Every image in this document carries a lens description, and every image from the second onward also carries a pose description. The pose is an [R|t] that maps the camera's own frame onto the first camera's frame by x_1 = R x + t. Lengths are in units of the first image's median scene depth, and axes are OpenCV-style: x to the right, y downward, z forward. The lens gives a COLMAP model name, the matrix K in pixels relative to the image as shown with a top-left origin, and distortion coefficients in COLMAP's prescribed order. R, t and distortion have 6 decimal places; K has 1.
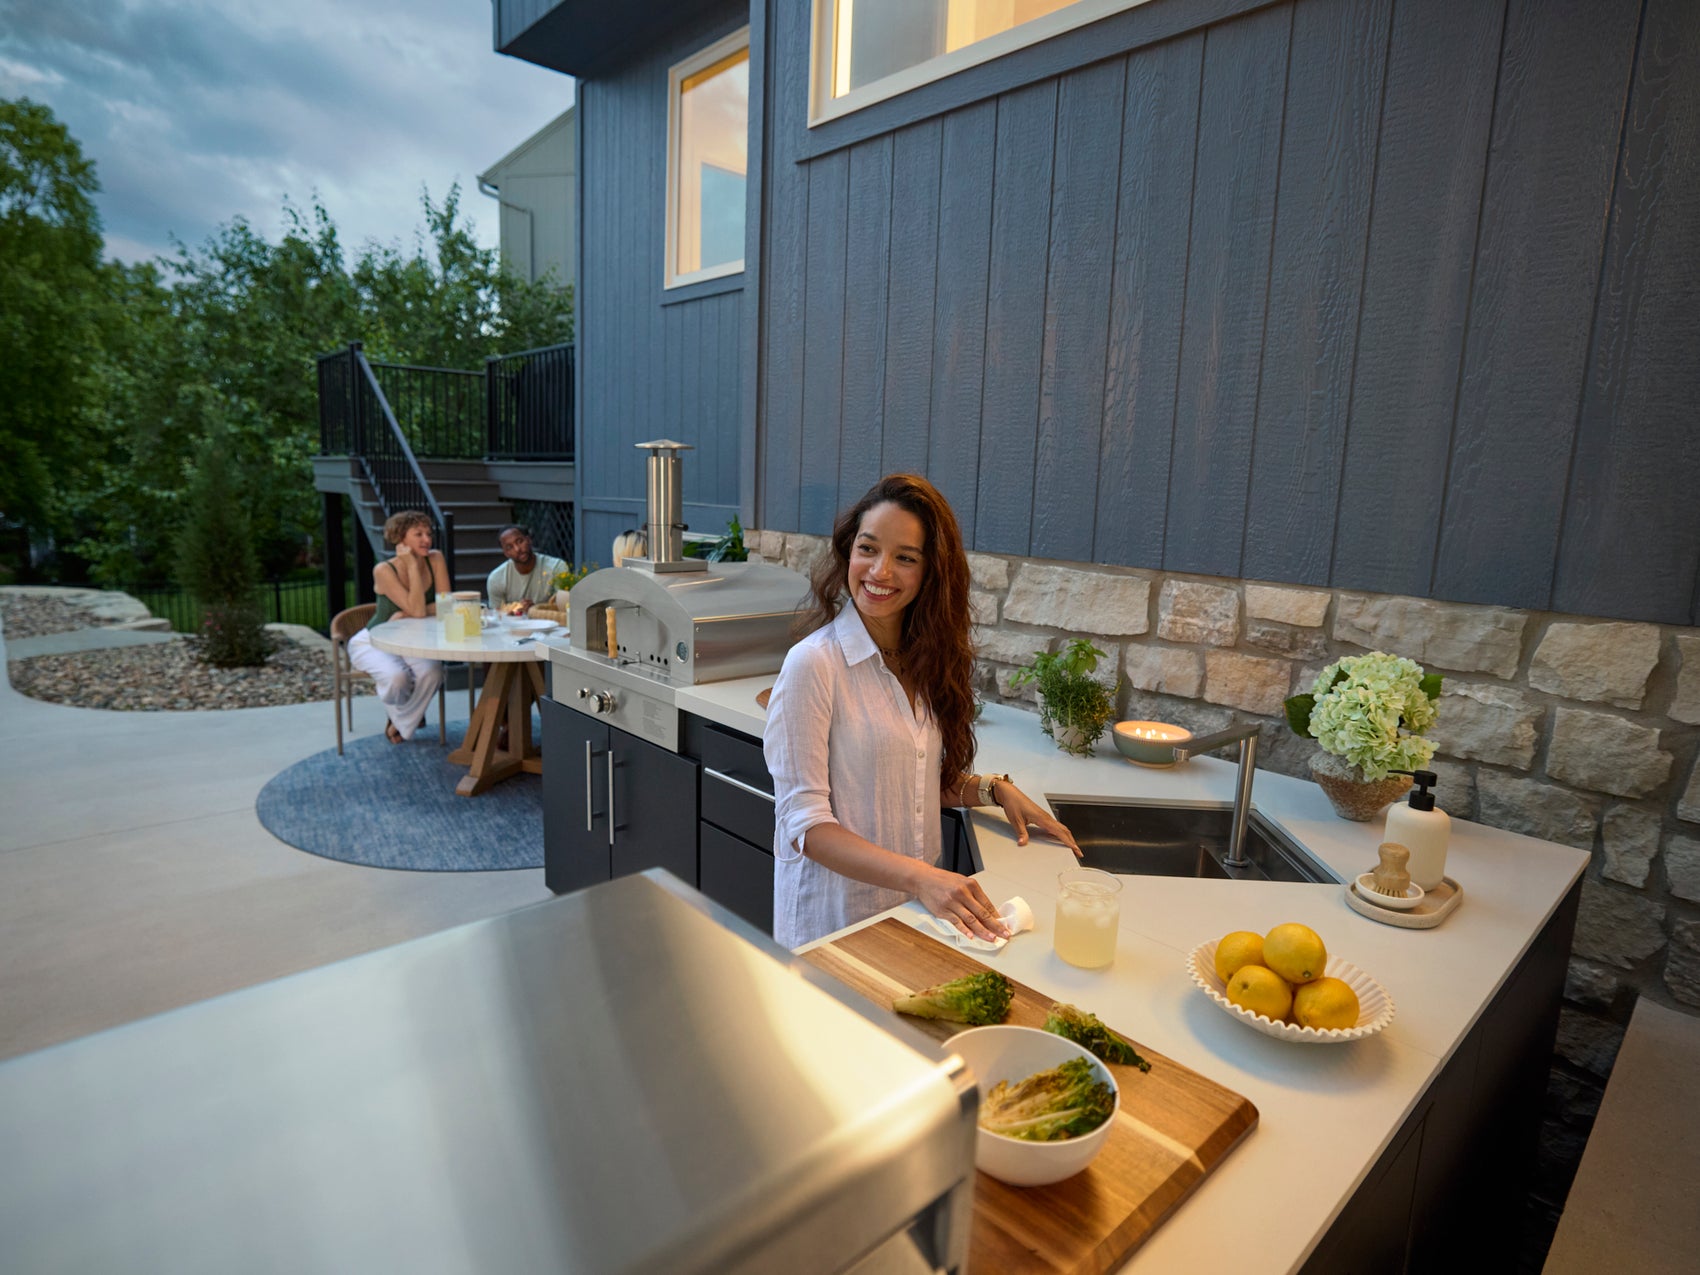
lens RADIAL K [[894.8, 0, 922.7], [0, 894.8, 628.3], [0, 0, 1]] dist [-0.020613, -0.000003]
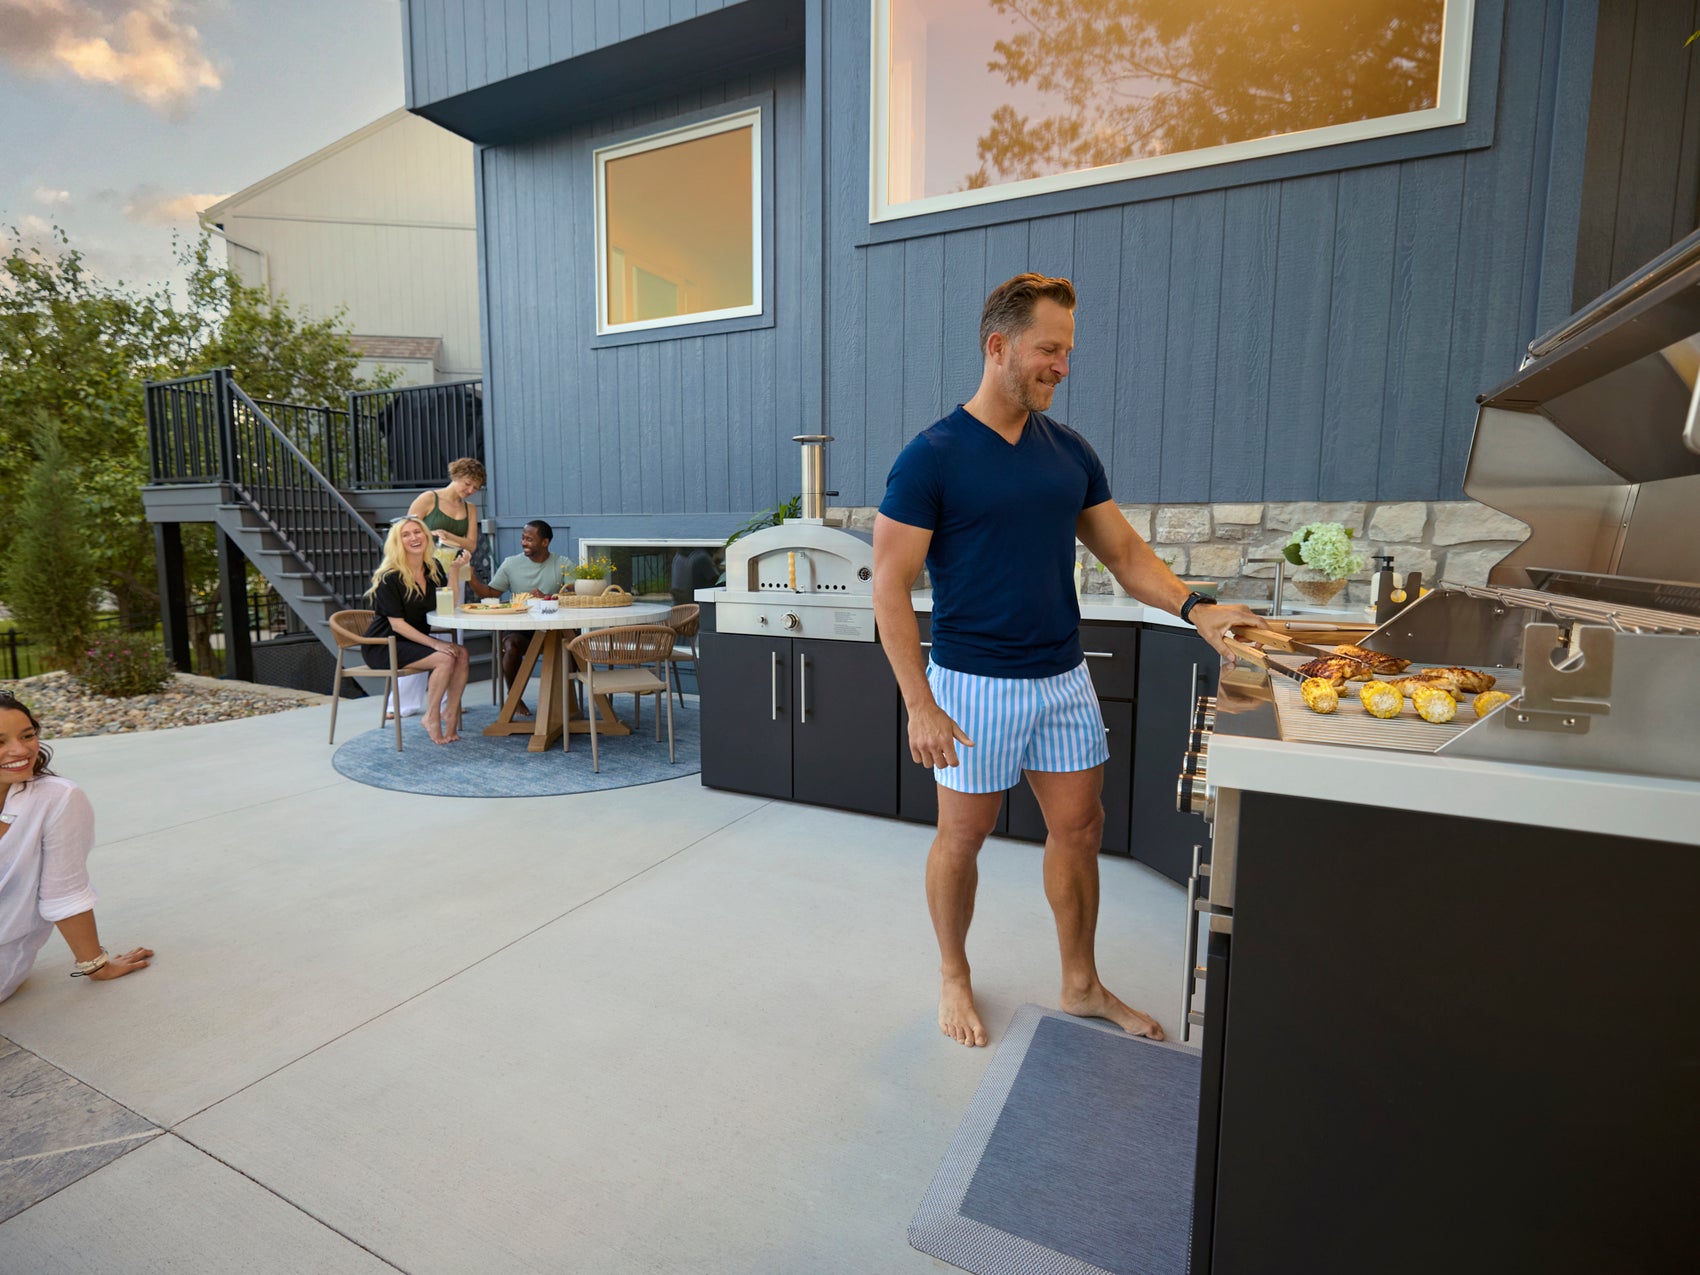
lens RADIAL K [[752.0, 0, 929.0], [0, 752.0, 618.9], [0, 0, 1]] dist [-0.001535, 0.000000]
pose [[0.932028, -0.076779, 0.354160, -0.559467], [0.089375, 0.995811, -0.019322, 0.120299], [-0.351193, 0.049662, 0.934985, -0.159496]]
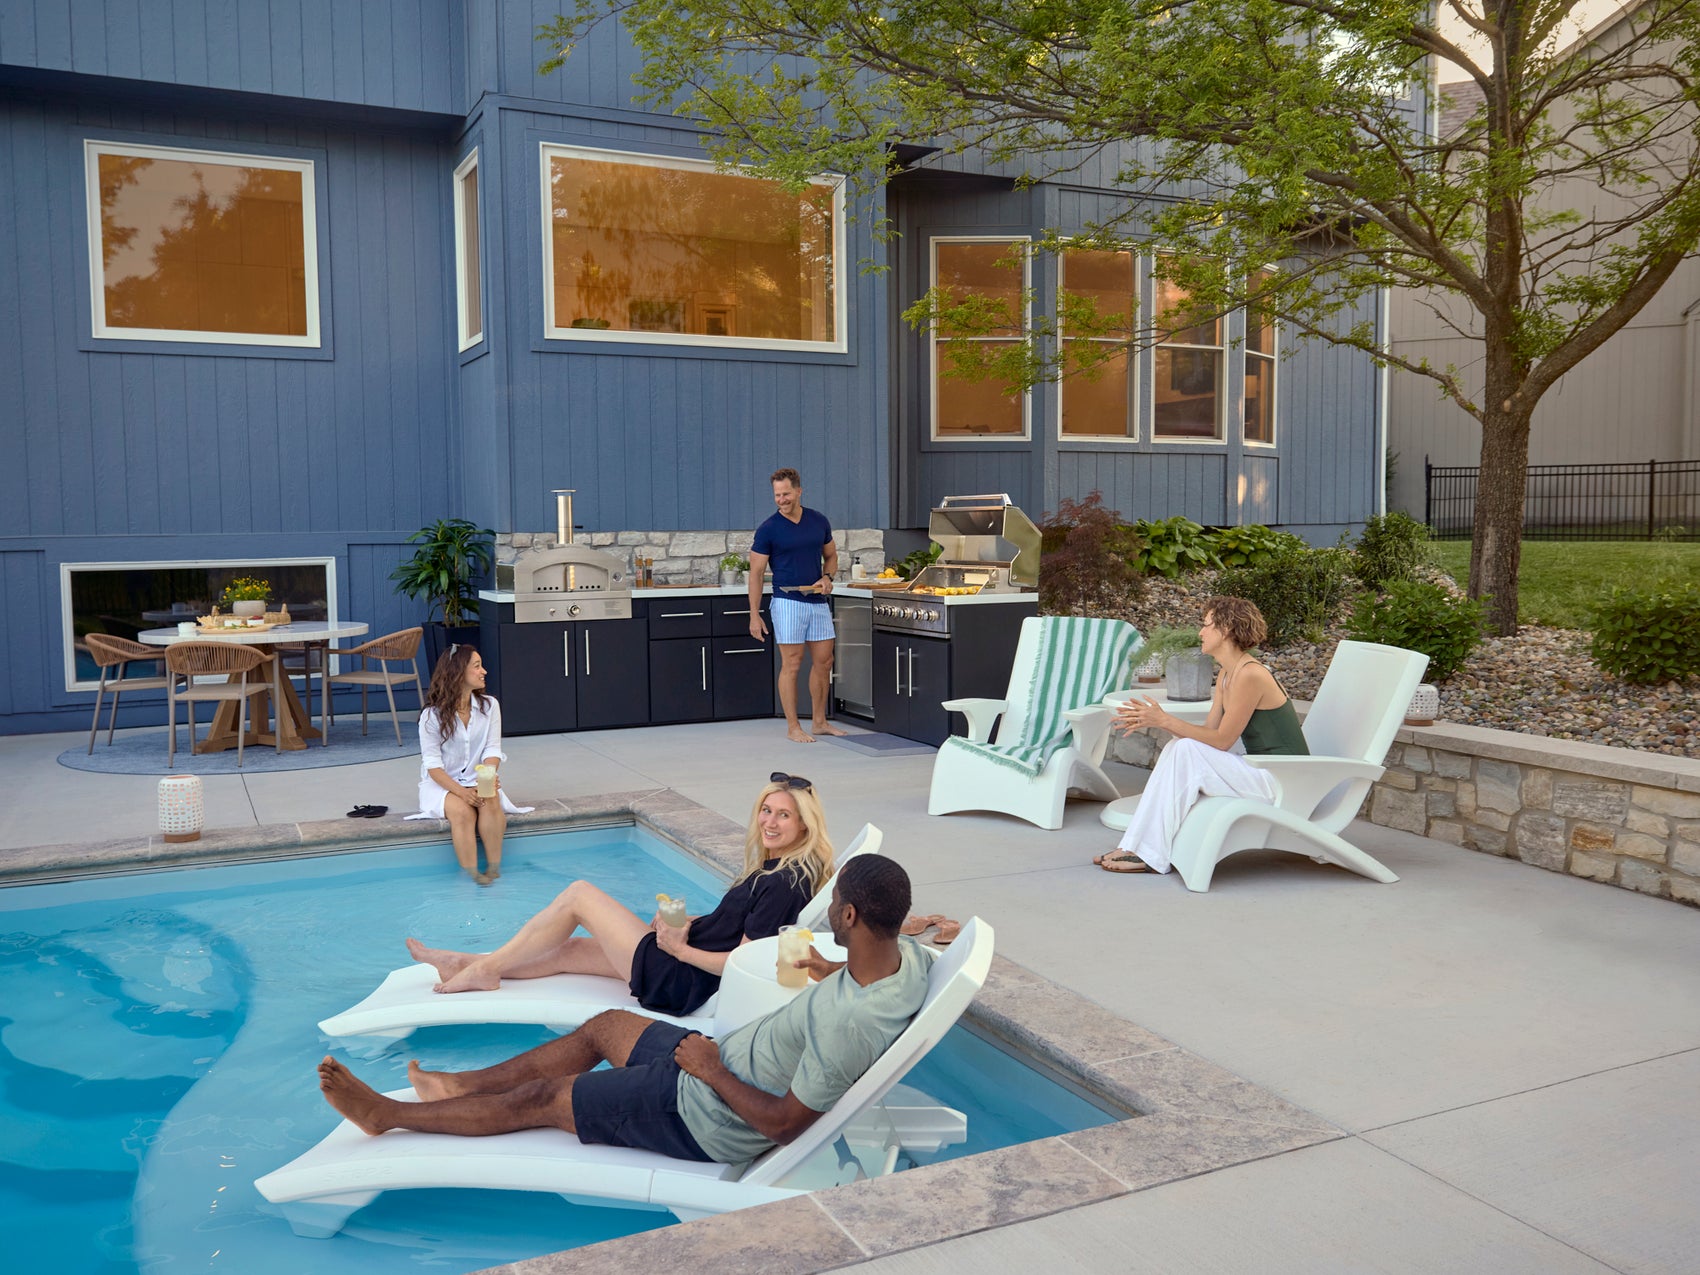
lens RADIAL K [[1688.4, 0, 880.6], [0, 1688.4, 660.0], [0, 0, 1]] dist [0.013022, 0.011624]
pose [[0.298408, -0.126855, 0.945971, -4.131683], [0.167389, 0.982722, 0.078980, 0.000776], [-0.939645, 0.134777, 0.314487, -0.995591]]
